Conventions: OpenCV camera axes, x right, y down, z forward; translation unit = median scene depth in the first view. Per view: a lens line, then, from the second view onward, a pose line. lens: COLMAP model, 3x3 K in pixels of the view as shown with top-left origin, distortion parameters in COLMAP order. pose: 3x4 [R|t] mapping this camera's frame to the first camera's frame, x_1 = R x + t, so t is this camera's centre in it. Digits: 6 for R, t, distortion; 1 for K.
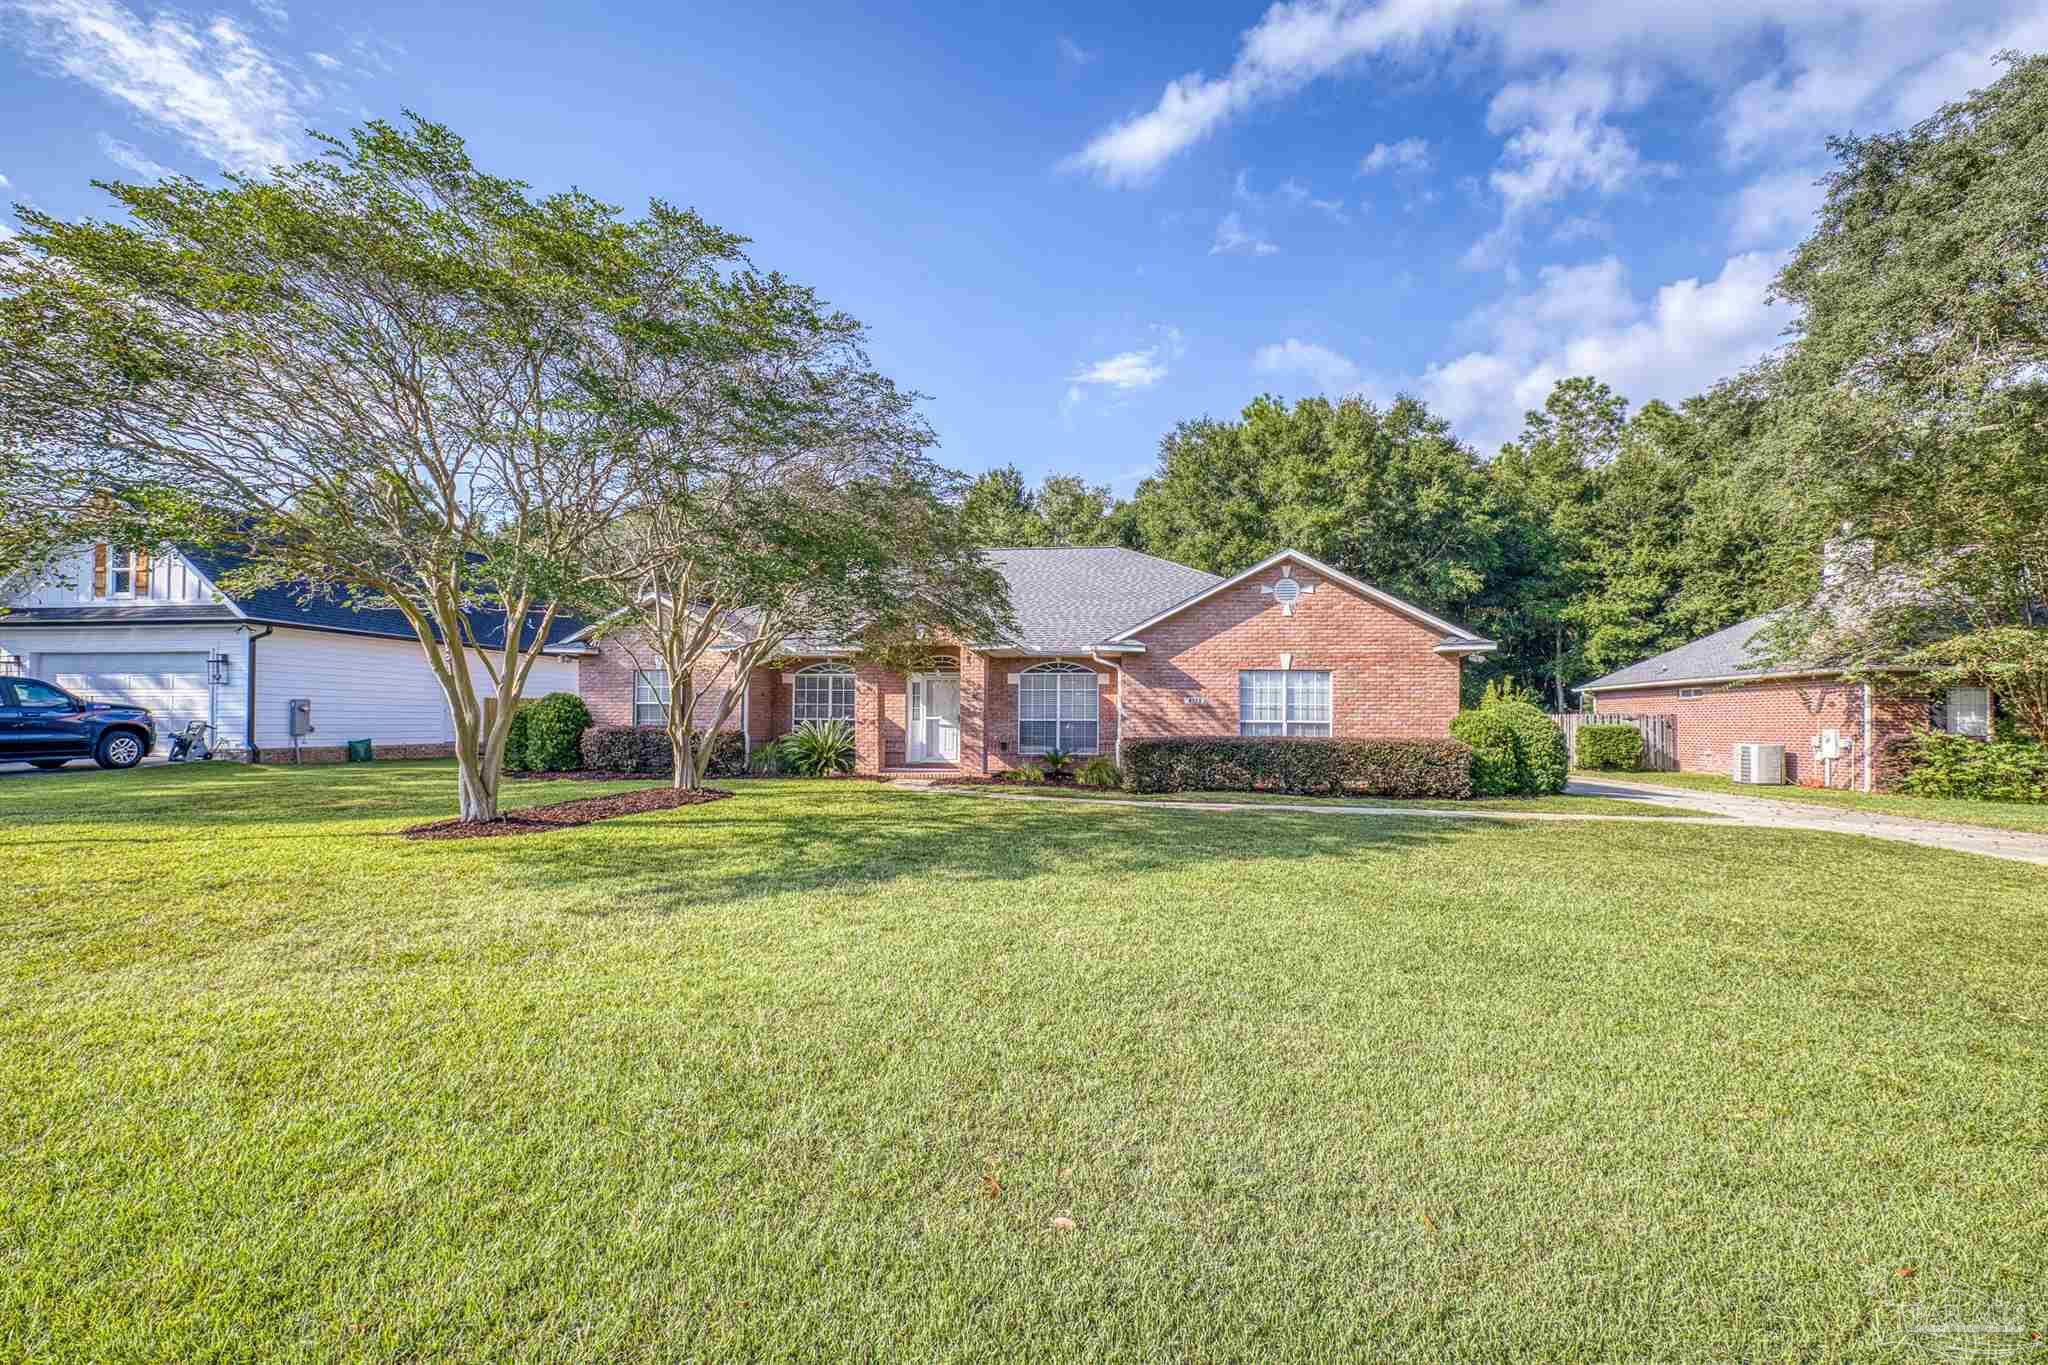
lens RADIAL K [[861.9, 0, 1017.1], [0, 861.9, 709.2], [0, 0, 1]] dist [0.003470, 0.000219]
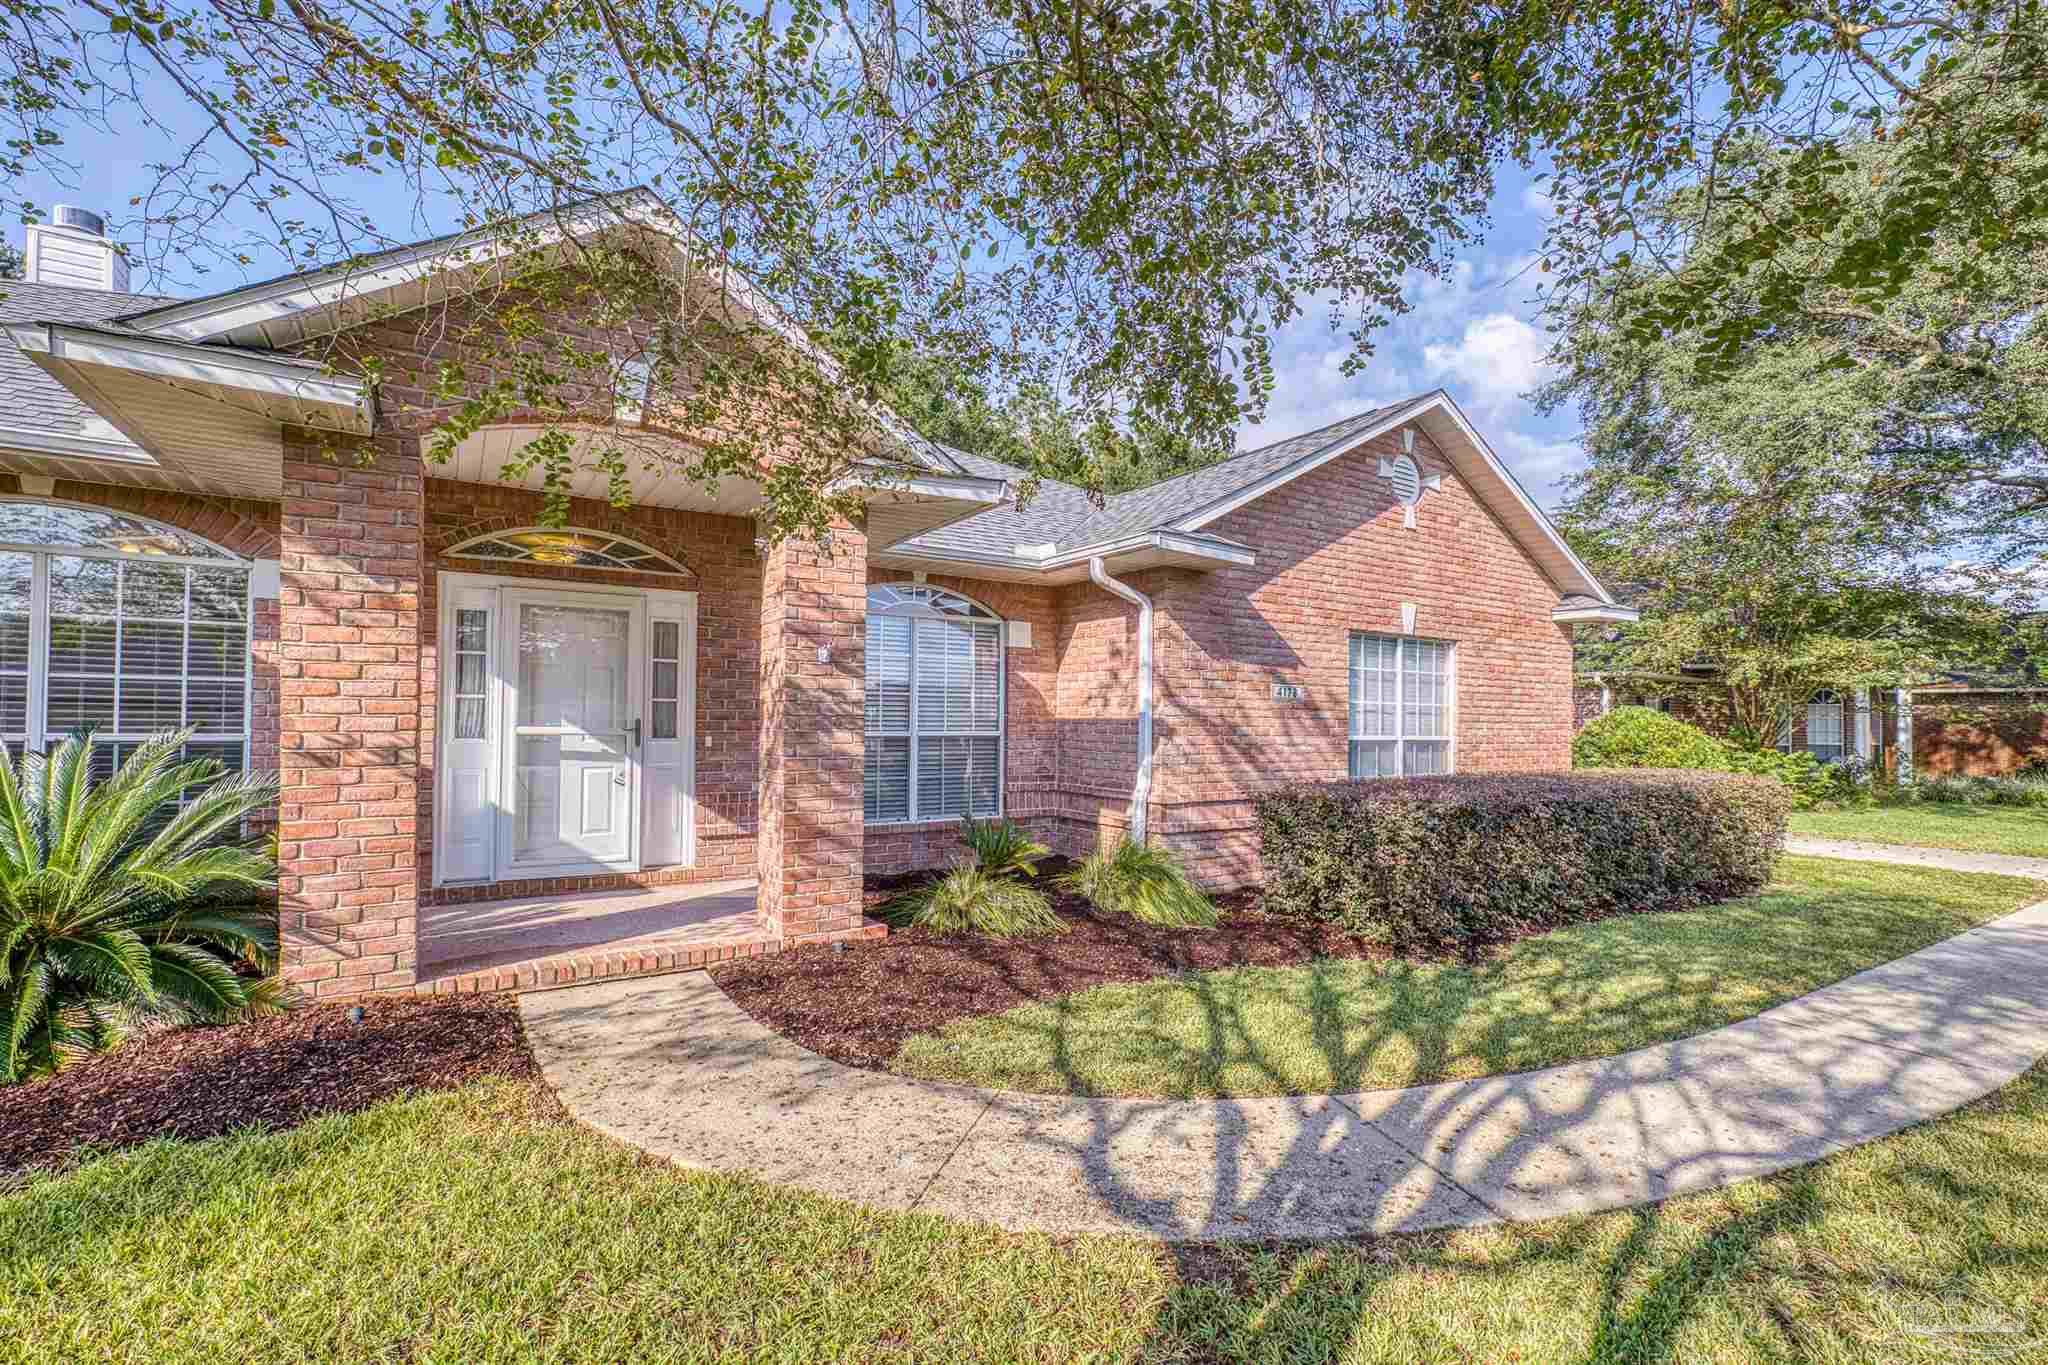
lens RADIAL K [[861.9, 0, 1017.1], [0, 861.9, 709.2], [0, 0, 1]] dist [0.003470, 0.000219]
pose [[0.785659, 0.009825, 0.618581, -0.179746], [-0.013547, 0.999907, 0.001325, 0.000606], [-0.618511, -0.009421, 0.785720, 0.736882]]
